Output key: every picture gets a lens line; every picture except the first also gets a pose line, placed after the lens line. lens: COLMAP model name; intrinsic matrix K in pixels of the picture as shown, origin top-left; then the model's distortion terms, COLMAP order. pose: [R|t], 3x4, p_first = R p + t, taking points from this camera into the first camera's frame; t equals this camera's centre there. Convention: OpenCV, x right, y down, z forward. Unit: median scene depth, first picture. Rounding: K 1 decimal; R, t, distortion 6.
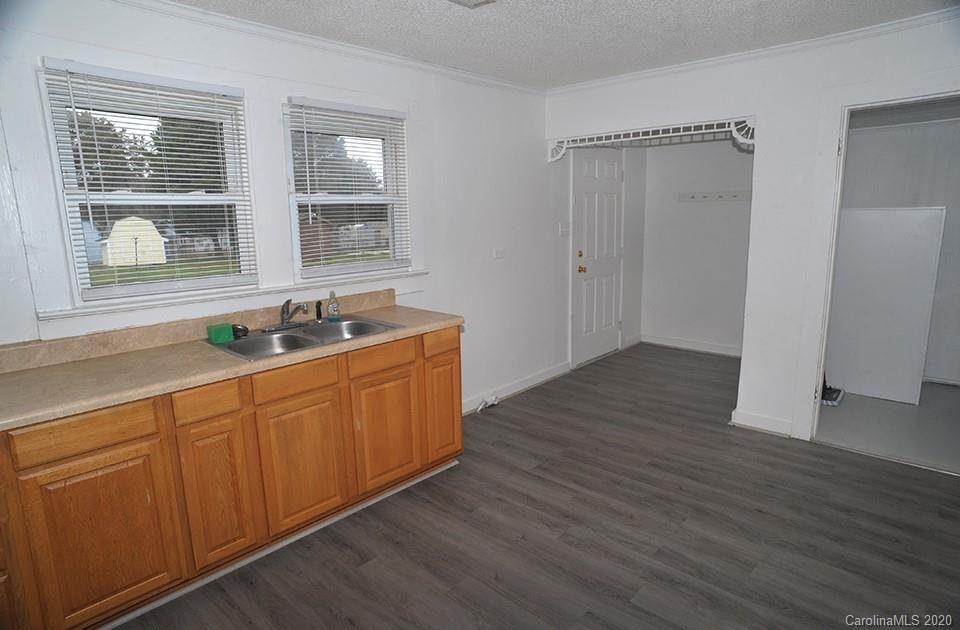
lens RADIAL K [[543.2, 0, 488.8], [0, 543.2, 321.6], [0, 0, 1]] dist [-0.109269, 0.072982]
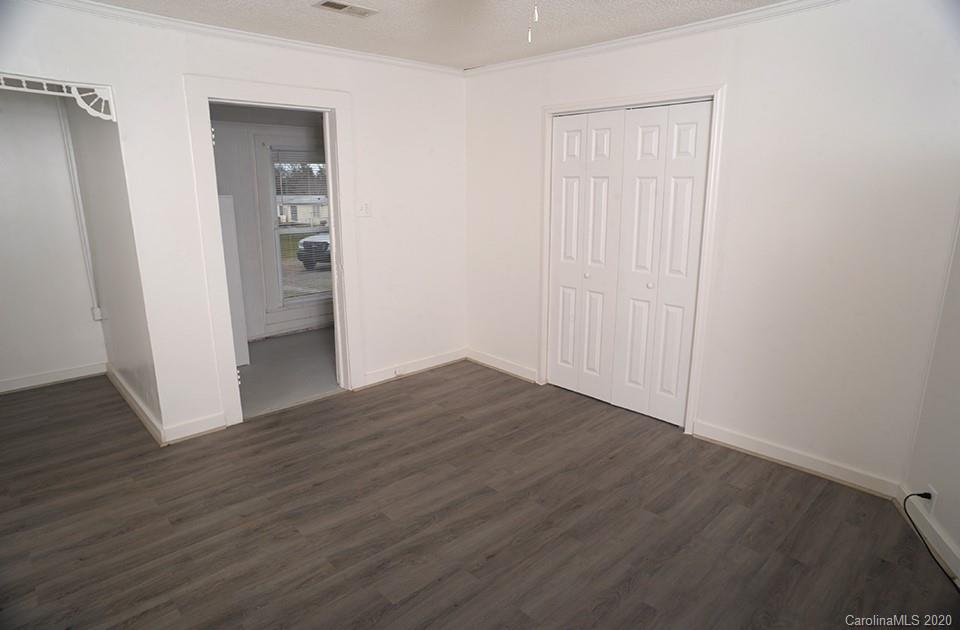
lens RADIAL K [[543.2, 0, 488.8], [0, 543.2, 321.6], [0, 0, 1]] dist [-0.109269, 0.072982]
pose [[0.073358, -0.220960, 0.972520, -0.392010], [0.196897, 0.959163, 0.203074, -0.094744], [-0.977676, 0.176589, 0.113868, 0.442920]]
